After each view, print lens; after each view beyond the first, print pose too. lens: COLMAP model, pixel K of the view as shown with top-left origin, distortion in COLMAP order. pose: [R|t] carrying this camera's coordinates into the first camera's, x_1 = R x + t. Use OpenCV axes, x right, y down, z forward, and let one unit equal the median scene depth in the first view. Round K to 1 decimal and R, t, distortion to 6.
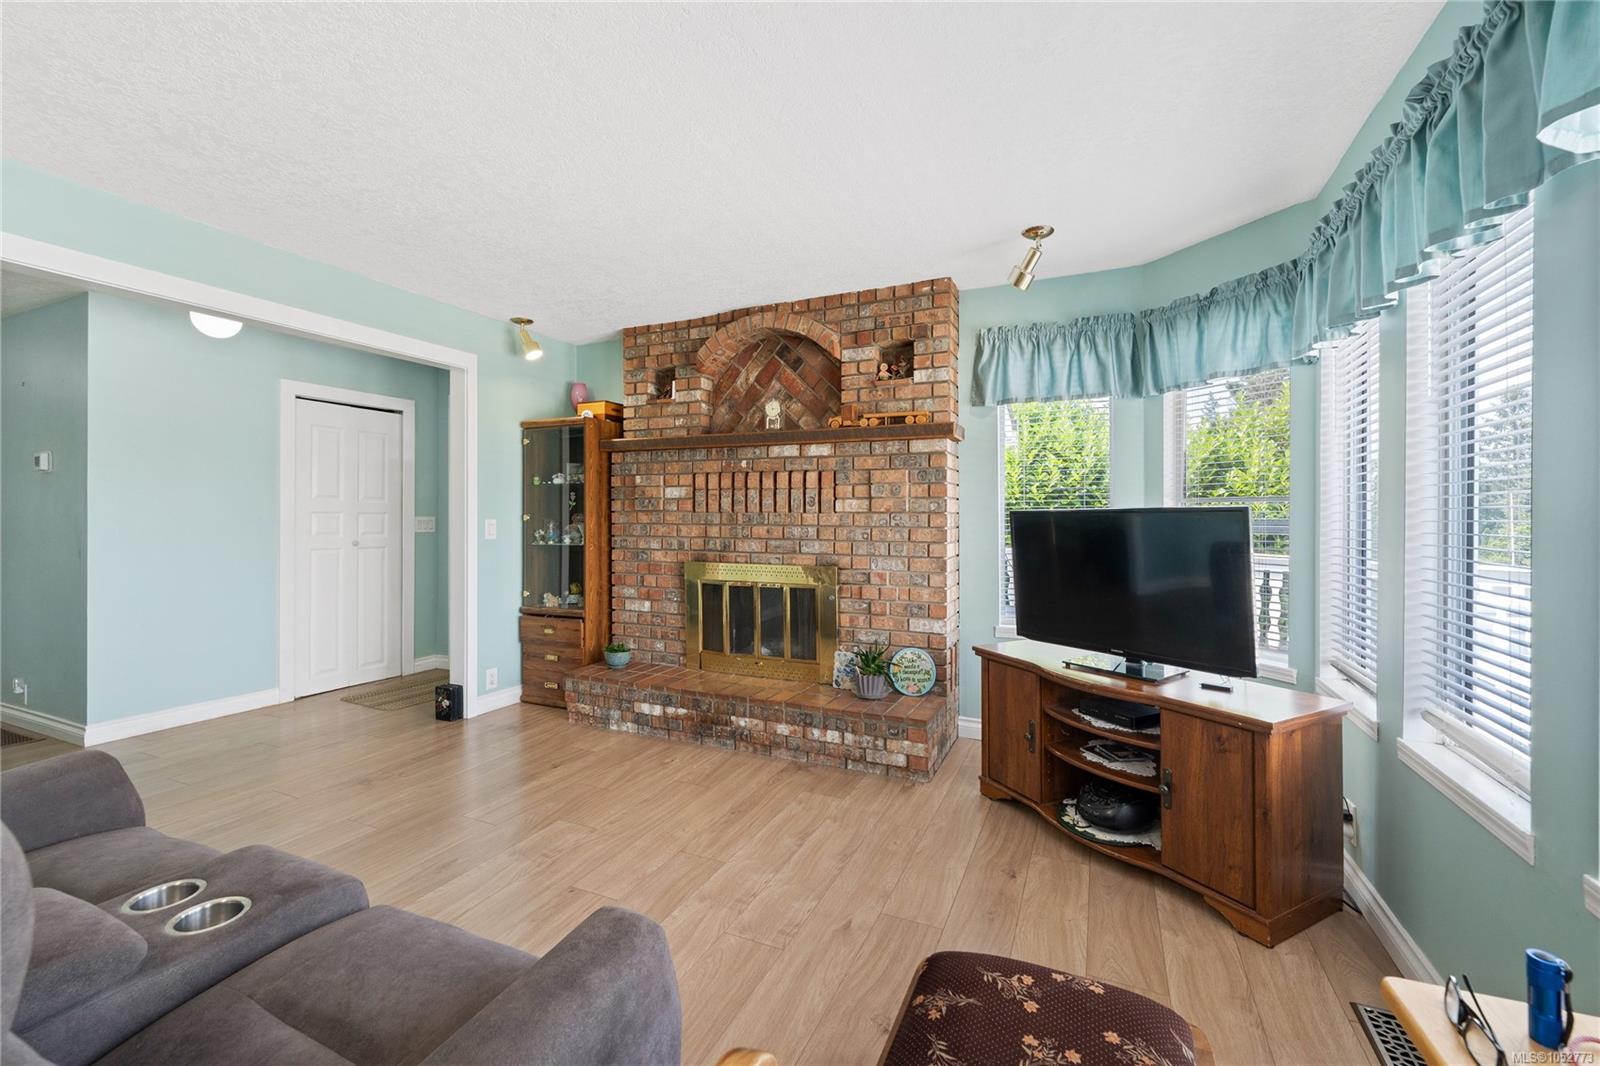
lens RADIAL K [[655.8, 0, 799.6], [0, 655.8, 514.6], [0, 0, 1]] dist [-0.000418, -0.000030]
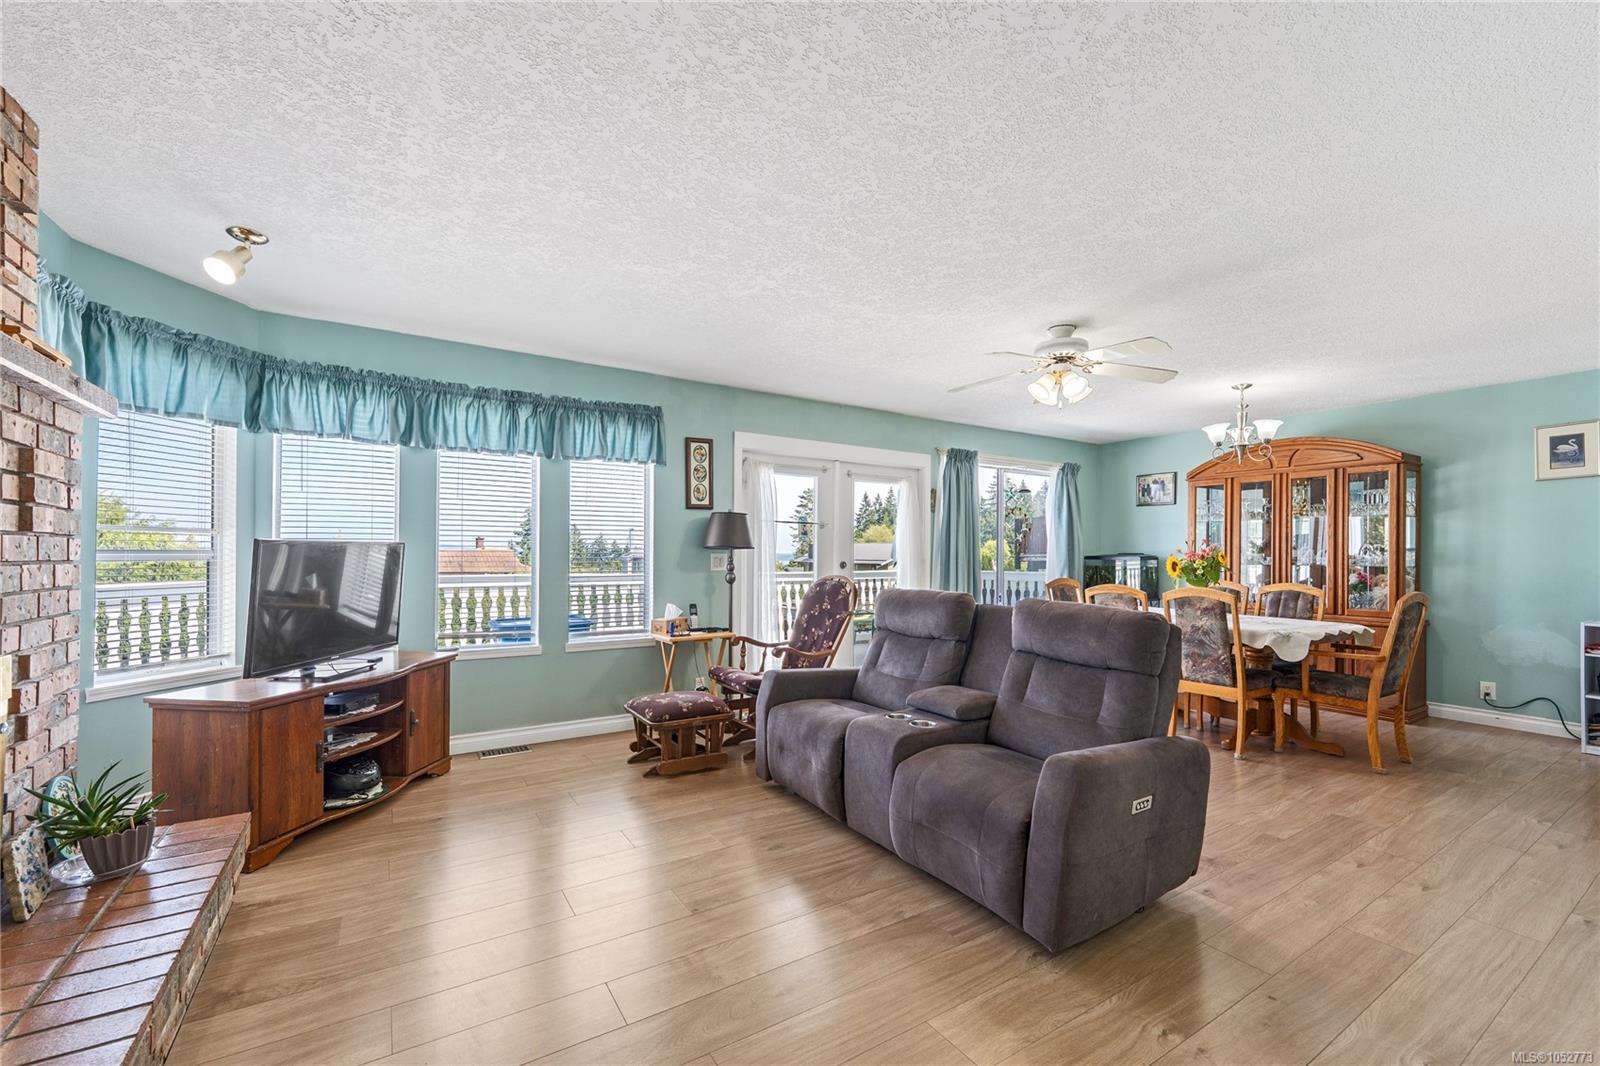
lens RADIAL K [[652.5, 0, 797.6], [0, 652.5, 555.4], [0, 0, 1]] dist [0.000511, 0.000100]
pose [[-0.837552, -0.007290, 0.546310, -0.609589], [-0.009740, 0.999951, -0.001589, 0.008476], [-0.546271, -0.006651, -0.837582, 1.046850]]
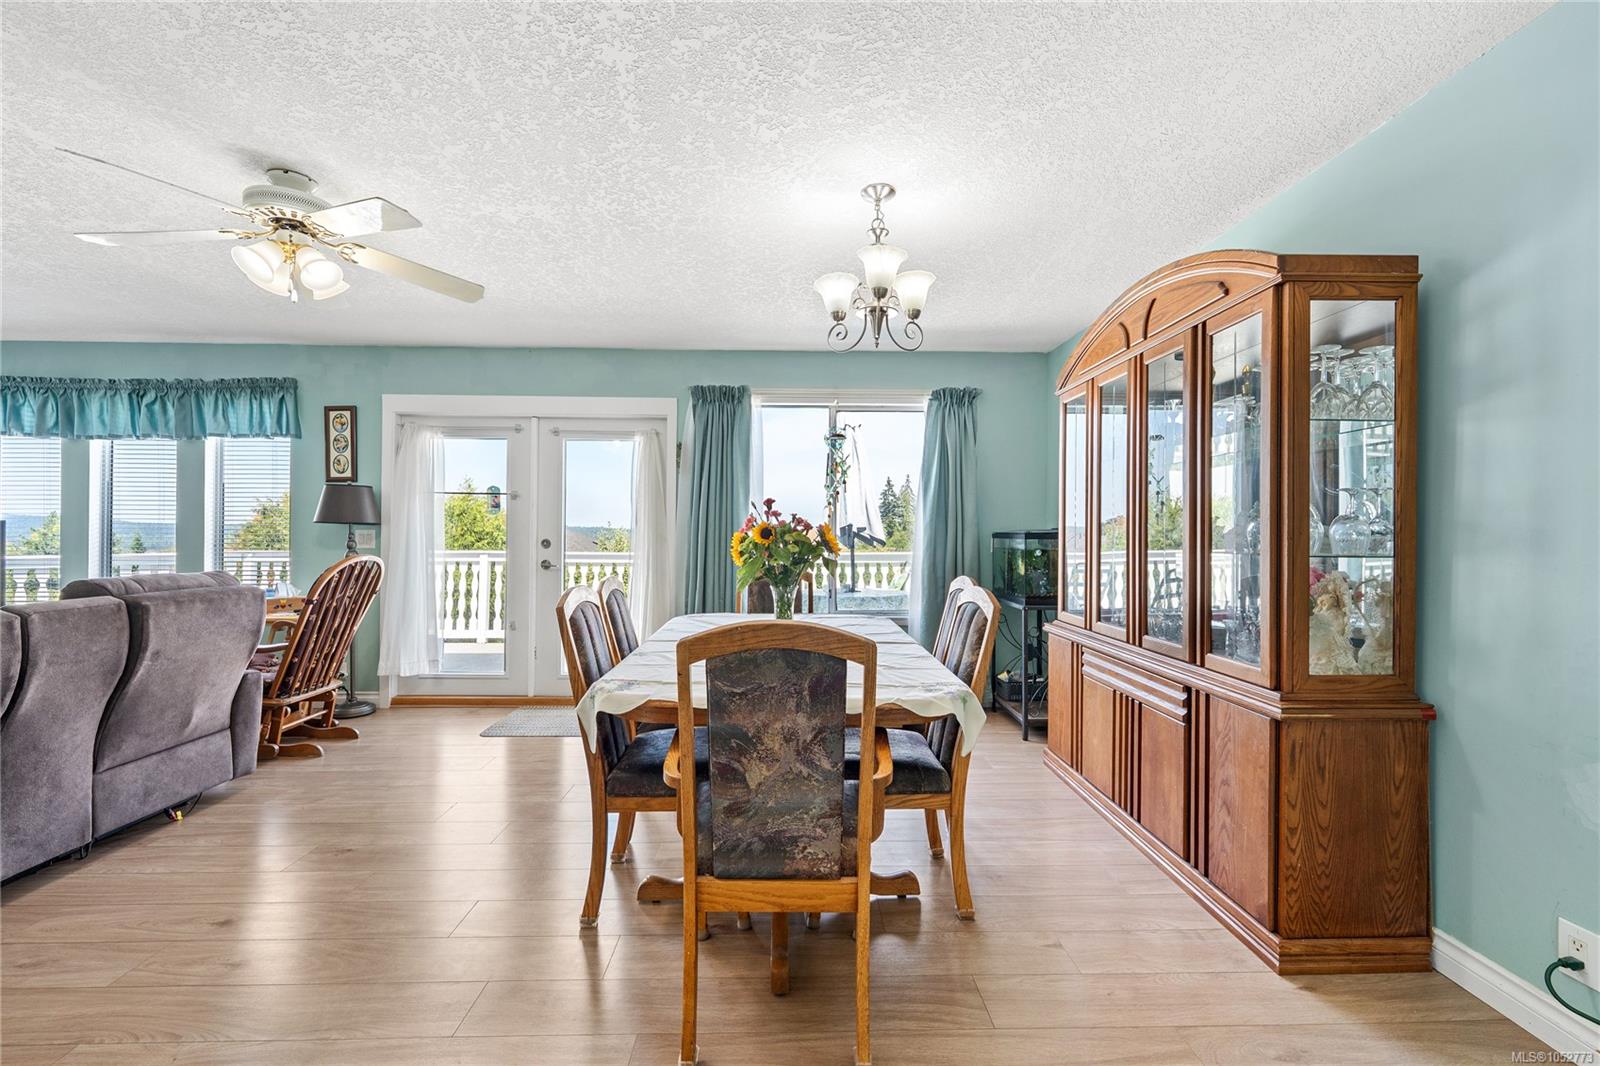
lens RADIAL K [[656.3, 0, 807.2], [0, 656.3, 539.4], [0, 0, 1]] dist [-0.002221, -0.000288]
pose [[-0.437663, -0.011203, 0.899069, -1.207909], [-0.009501, 0.999924, 0.007835, 0.004873], [-0.899089, -0.005113, -0.437736, -0.174724]]
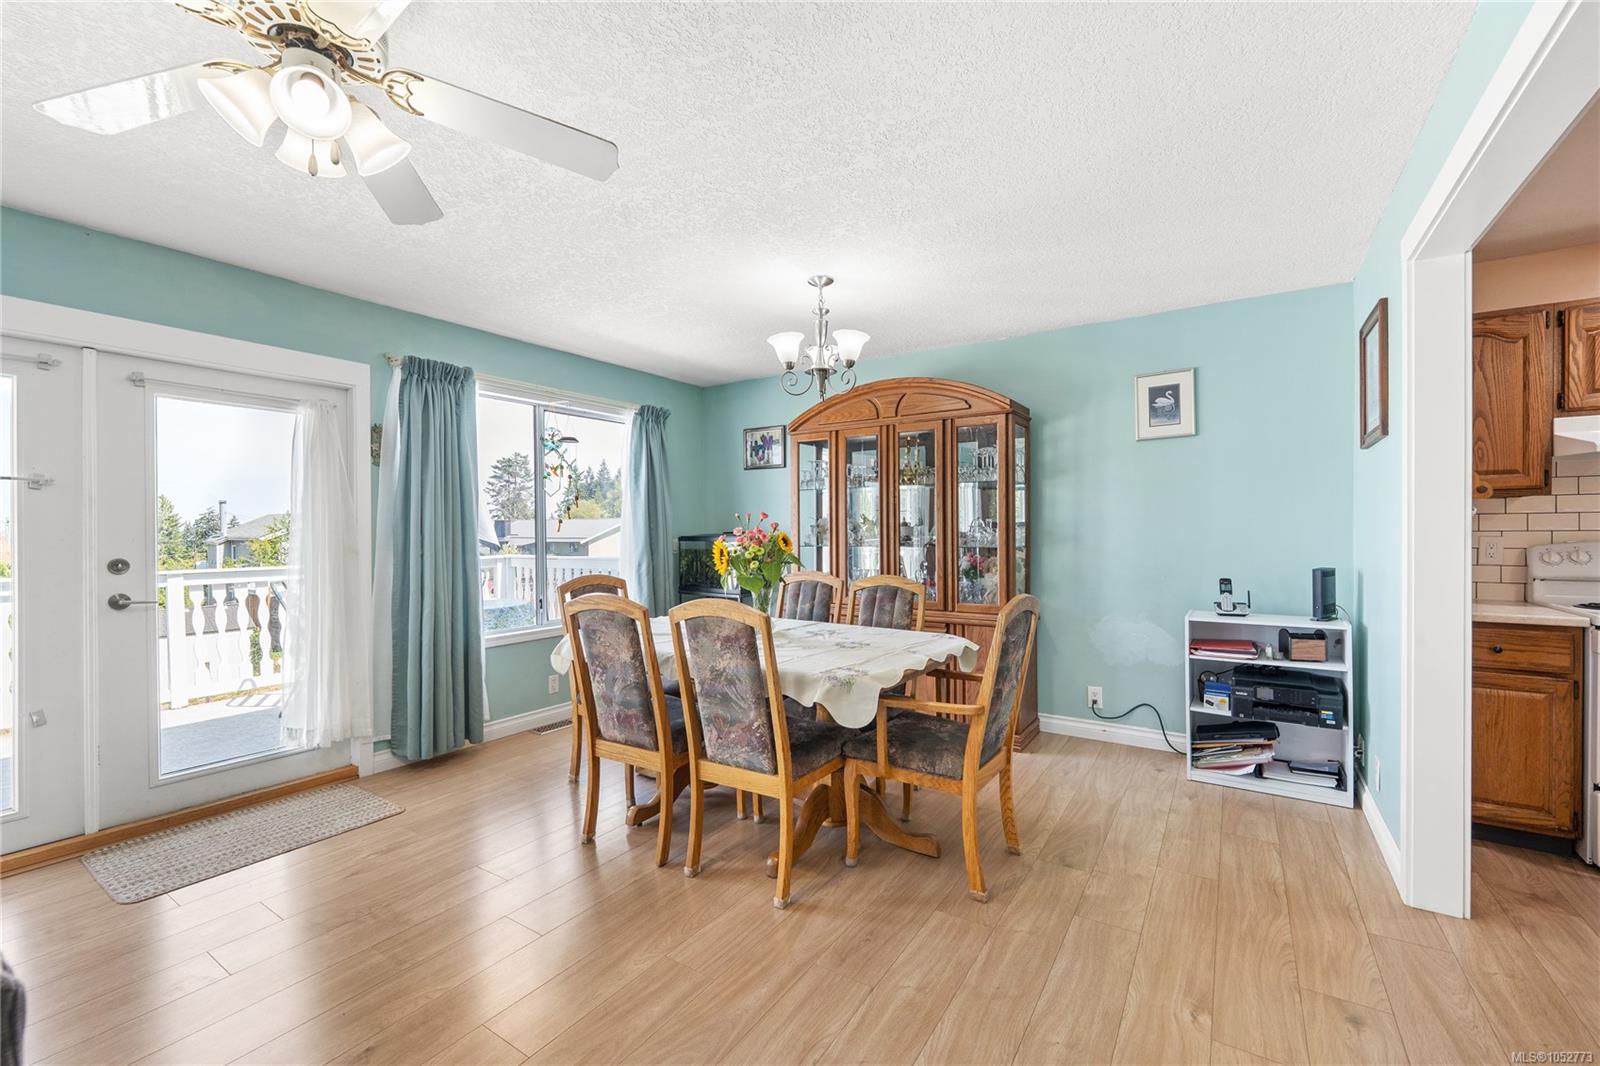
lens RADIAL K [[664.1, 0, 800.0], [0, 664.1, 533.0], [0, 0, 1]] dist [0.002782, 0.000175]
pose [[-0.988100, 0.003661, 0.153772, -0.745393], [0.003693, 0.999993, -0.000077, -0.006724], [-0.153771, 0.000492, -0.988106, 0.347210]]
